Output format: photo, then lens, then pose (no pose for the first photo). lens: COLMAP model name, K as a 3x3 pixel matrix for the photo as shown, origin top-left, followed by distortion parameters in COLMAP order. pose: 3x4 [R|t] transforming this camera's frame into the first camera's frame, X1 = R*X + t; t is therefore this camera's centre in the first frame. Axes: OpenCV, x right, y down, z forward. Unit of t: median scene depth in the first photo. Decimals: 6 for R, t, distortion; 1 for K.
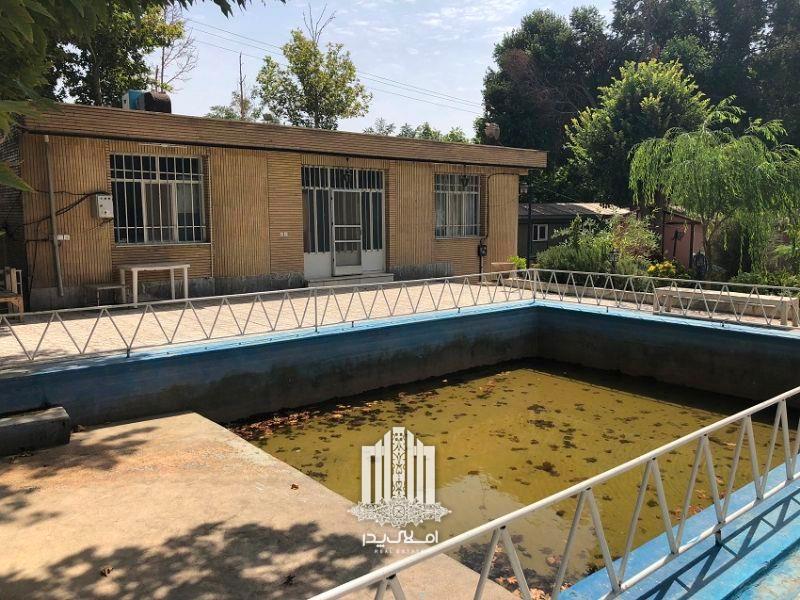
lens RADIAL K [[659.9, 0, 400.0], [0, 659.9, 300.0], [0, 0, 1]] dist [0.020561, -0.007490]
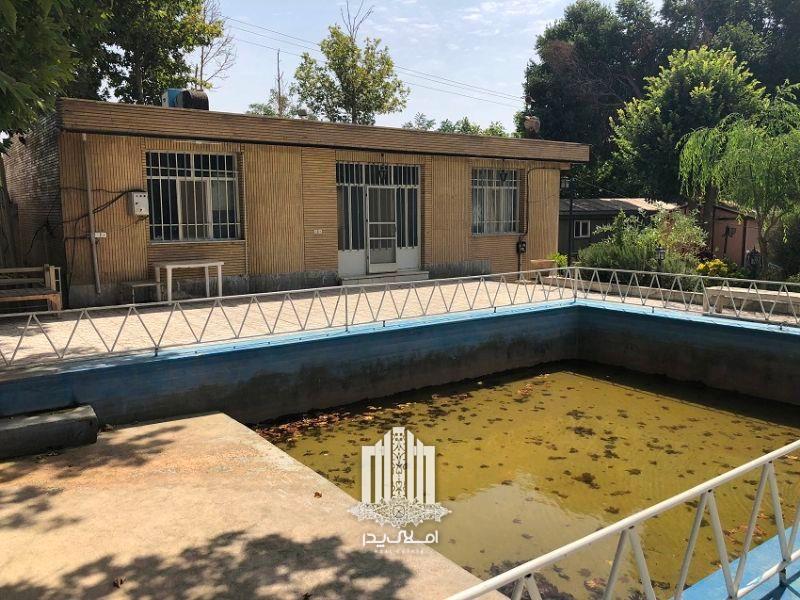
lens RADIAL K [[657.4, 0, 393.0], [0, 657.4, 310.1], [0, 0, 1]] dist [0.008058, -0.000481]
pose [[0.997586, 0.005976, -0.069185, 0.006031], [-0.004610, 0.999792, 0.019887, -0.002182], [0.069290, -0.019520, 0.997406, 0.029451]]
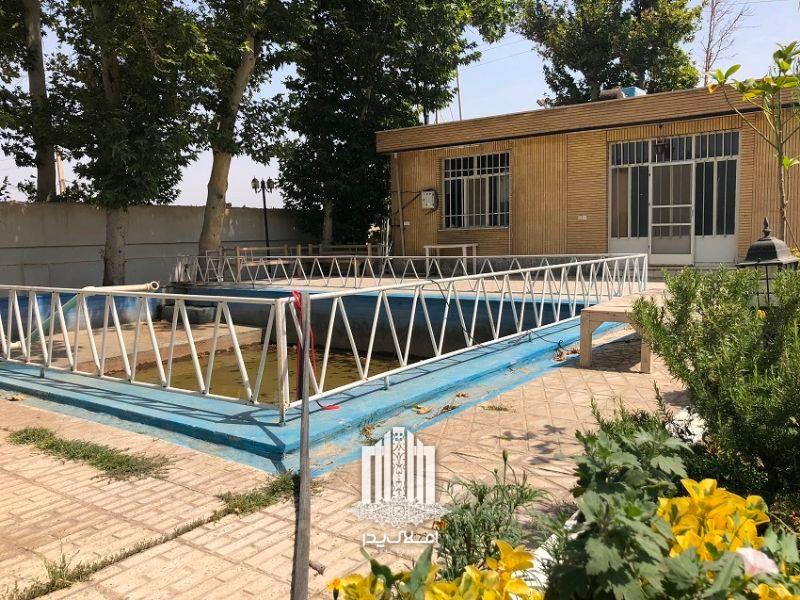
lens RADIAL K [[659.9, 0, 400.0], [0, 659.9, 300.0], [0, 0, 1]] dist [0.053197, -0.057671]
pose [[0.257765, 0.107616, -0.960196, 0.863833], [-0.081076, 0.992682, 0.089492, -0.055900], [0.962800, 0.054781, 0.264604, 0.606740]]
